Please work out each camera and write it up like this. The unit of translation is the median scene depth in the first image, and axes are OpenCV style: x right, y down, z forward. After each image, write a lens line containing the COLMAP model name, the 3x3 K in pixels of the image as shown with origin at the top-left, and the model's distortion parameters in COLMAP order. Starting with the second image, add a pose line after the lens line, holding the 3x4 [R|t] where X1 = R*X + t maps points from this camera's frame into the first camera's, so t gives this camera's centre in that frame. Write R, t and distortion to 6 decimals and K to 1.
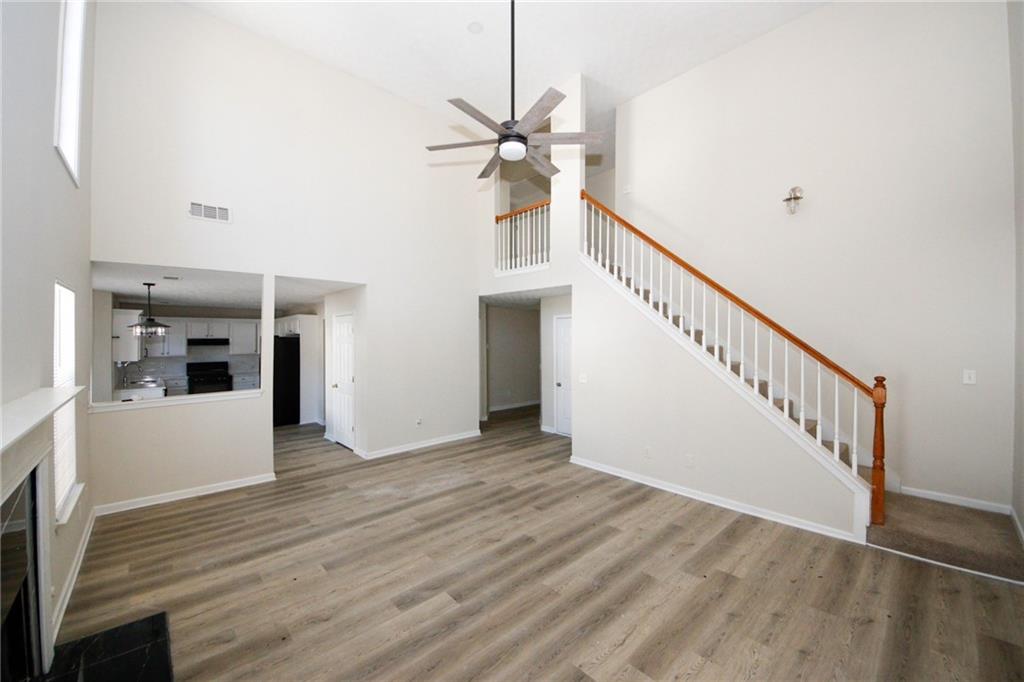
lens RADIAL K [[390.9, 0, 502.2], [0, 390.9, 345.2], [0, 0, 1]] dist [0.038290, -0.027104]
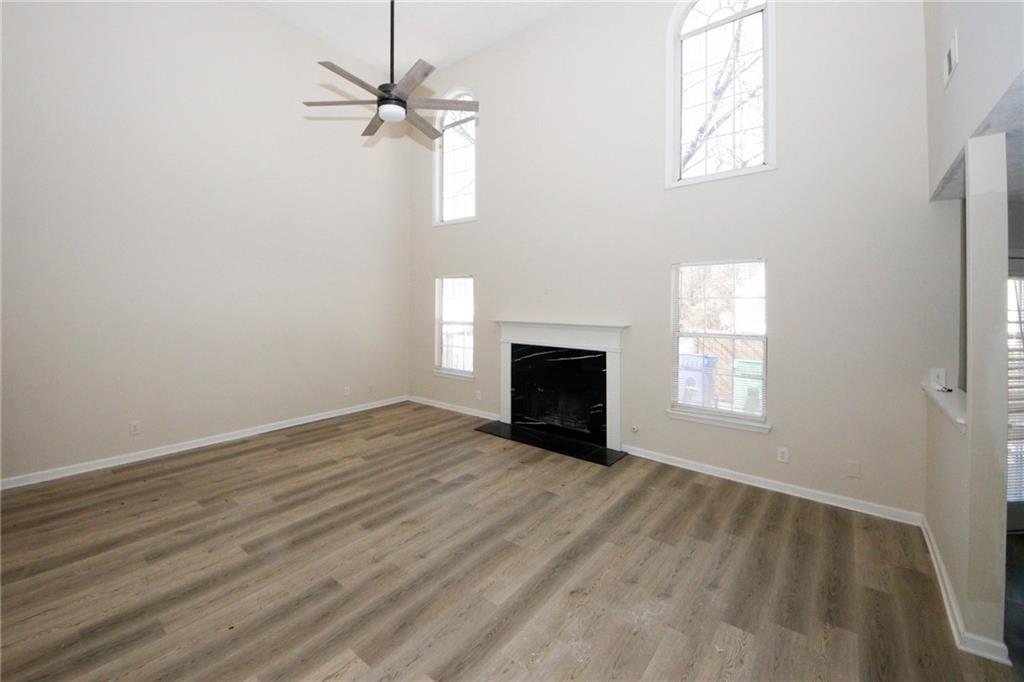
lens RADIAL K [[422.9, 0, 462.8], [0, 422.9, 295.9], [0, 0, 1]] dist [0.034137, -0.023364]
pose [[-0.994016, -0.006860, -0.109021, -0.034225], [-0.006499, 0.999972, -0.003664, -0.016965], [0.109043, -0.002933, -0.994033, 1.946213]]
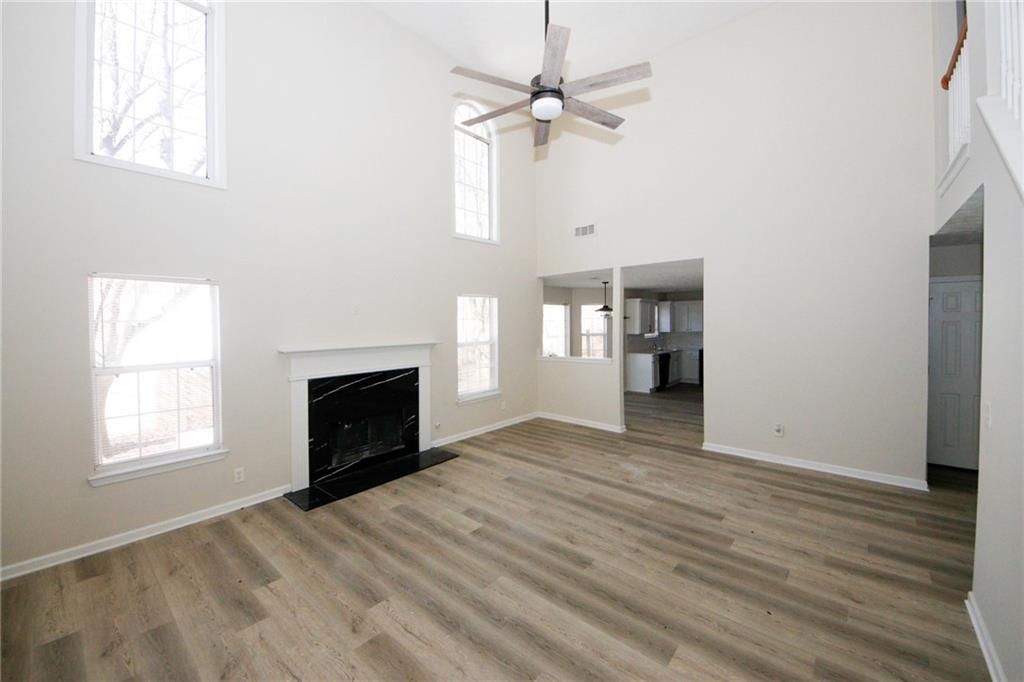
lens RADIAL K [[392.6, 0, 520.2], [0, 392.6, 322.2], [0, 0, 1]] dist [0.054047, -0.030232]
pose [[0.133682, 0.006192, -0.991005, 0.866552], [-0.003717, 0.999977, 0.005747, -0.017027], [0.991017, 0.002915, 0.133702, 0.743164]]
